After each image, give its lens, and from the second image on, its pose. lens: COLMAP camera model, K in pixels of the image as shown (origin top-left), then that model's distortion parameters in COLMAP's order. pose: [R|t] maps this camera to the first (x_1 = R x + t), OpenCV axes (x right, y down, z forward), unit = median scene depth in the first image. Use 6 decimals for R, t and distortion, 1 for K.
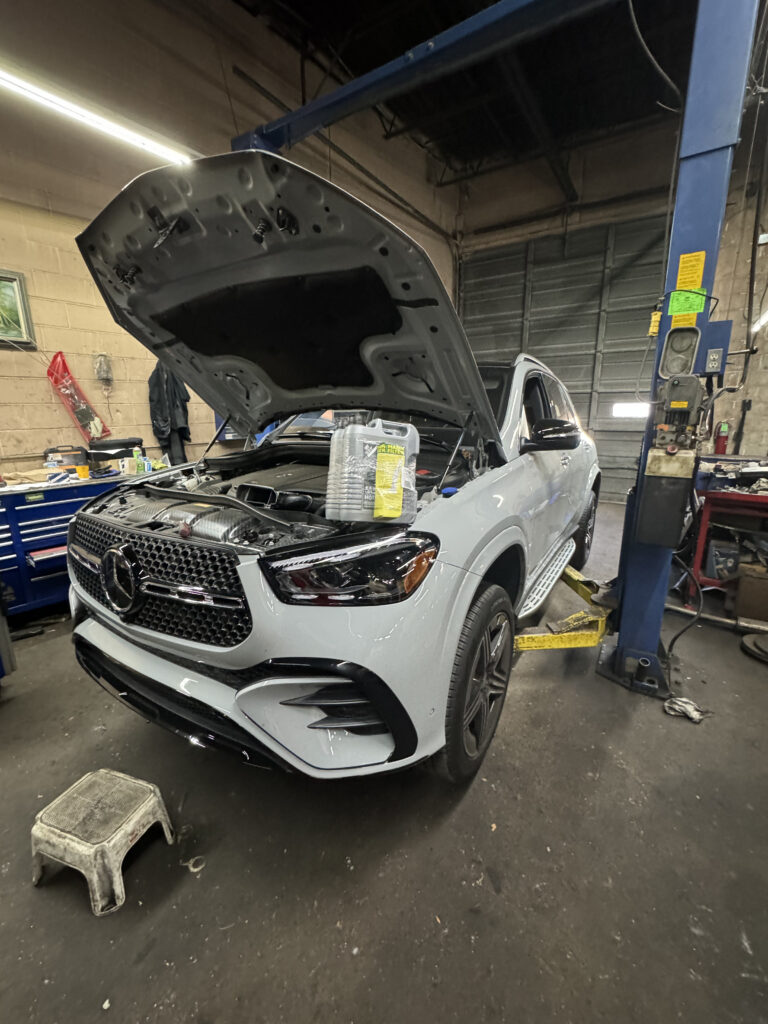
lens RADIAL K [[415.6, 0, 388.9], [0, 415.6, 506.6], [0, 0, 1]] dist [-0.000087, -0.000096]
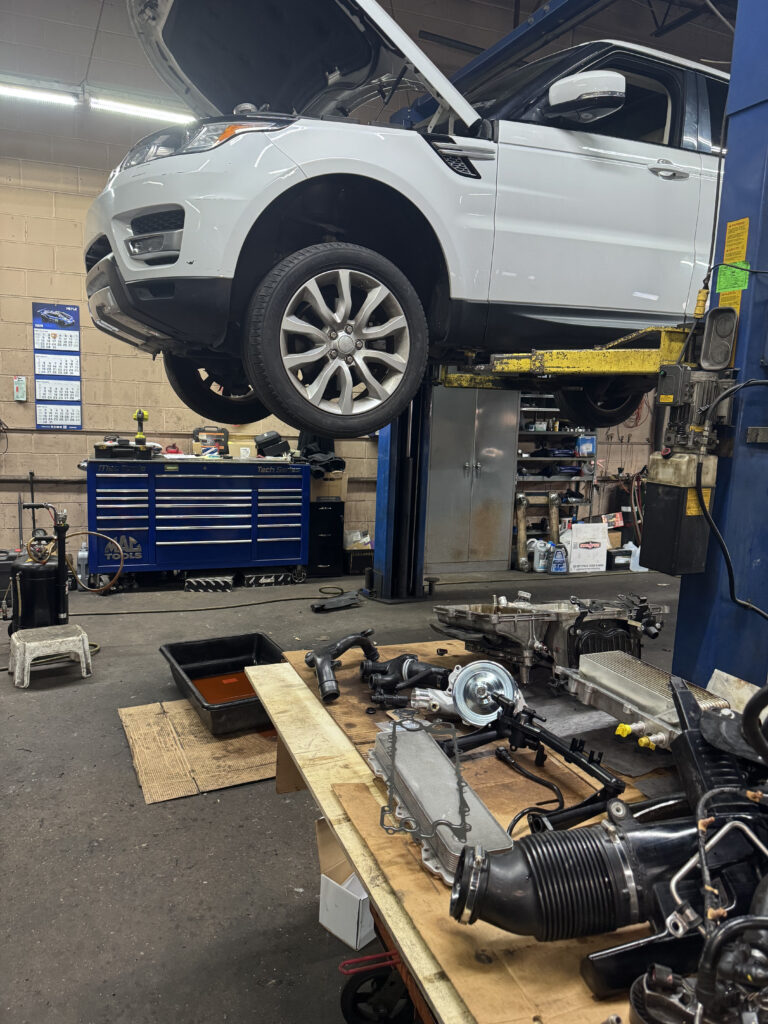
lens RADIAL K [[716.3, 0, 384.0], [0, 716.3, 512.0], [0, 0, 1]] dist [0.005252, -0.007729]
pose [[0.848848, 0.118164, -0.515262, 0.922521], [-0.168271, 0.984396, -0.051462, 0.145554], [0.501141, 0.130387, 0.855486, -0.478854]]
